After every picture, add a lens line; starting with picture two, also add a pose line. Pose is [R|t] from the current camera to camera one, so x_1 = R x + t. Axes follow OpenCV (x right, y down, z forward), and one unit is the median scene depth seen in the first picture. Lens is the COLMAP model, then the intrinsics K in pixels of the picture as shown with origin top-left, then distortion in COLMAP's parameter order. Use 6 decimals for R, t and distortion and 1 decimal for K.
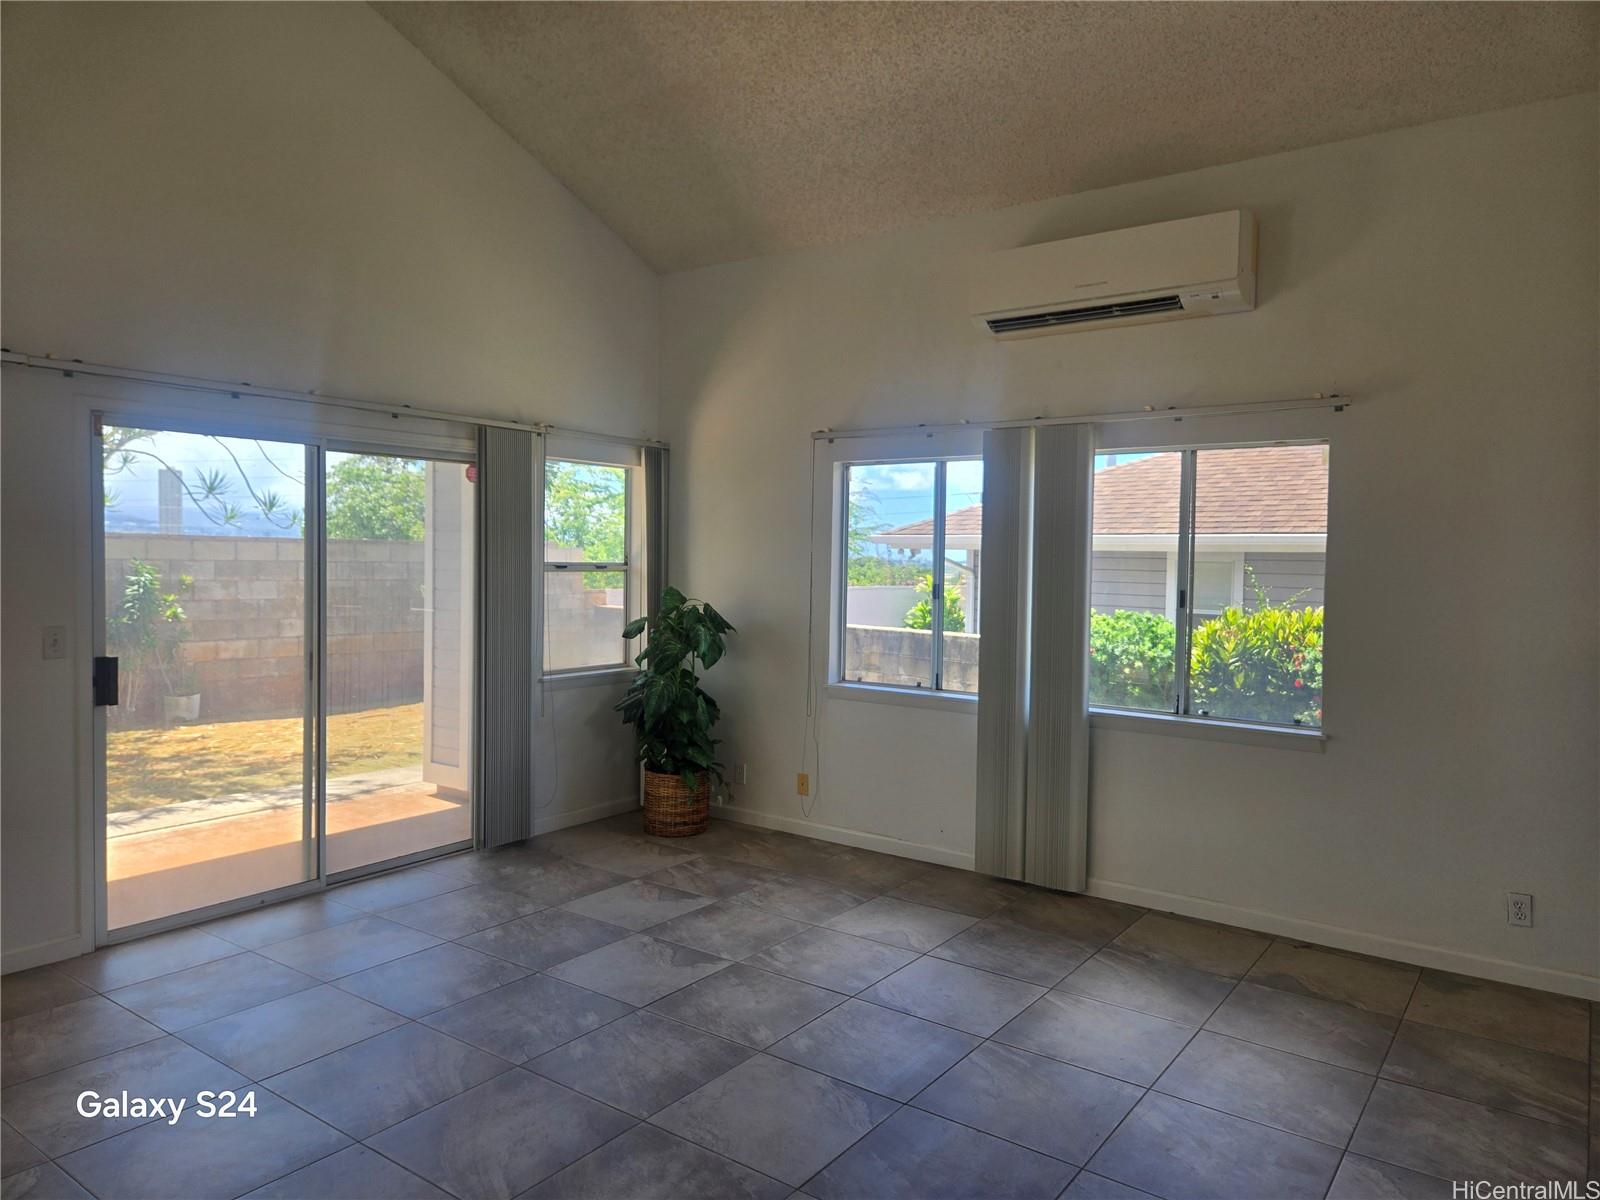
lens RADIAL K [[1076.0, 0, 804.3], [0, 1076.0, 584.9], [0, 0, 1]] dist [0.002258, 0.000949]
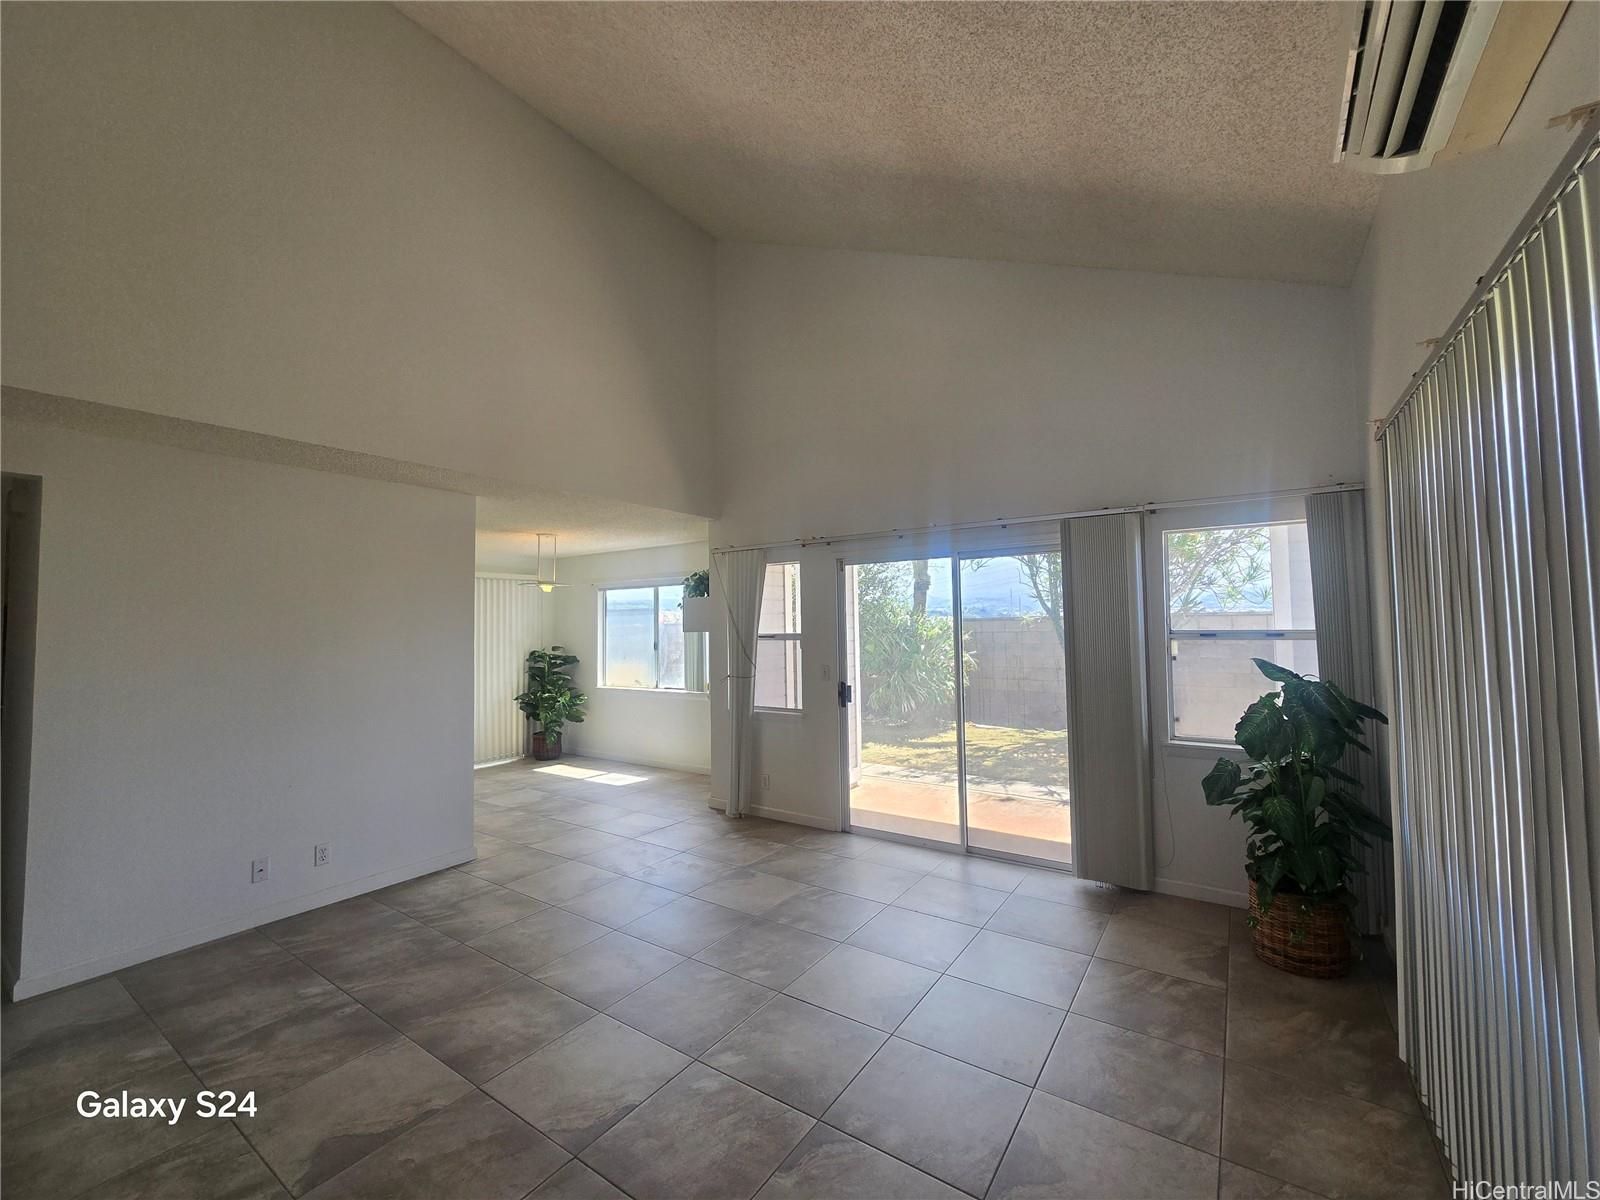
lens RADIAL K [[656.3, 0, 797.1], [0, 656.3, 595.6], [0, 0, 1]] dist [-0.001386, 0.000061]
pose [[0.018564, -0.060457, -0.997998, 0.447667], [-0.016176, 0.998021, -0.060760, -0.013776], [0.999697, 0.017271, 0.017550, 0.702861]]
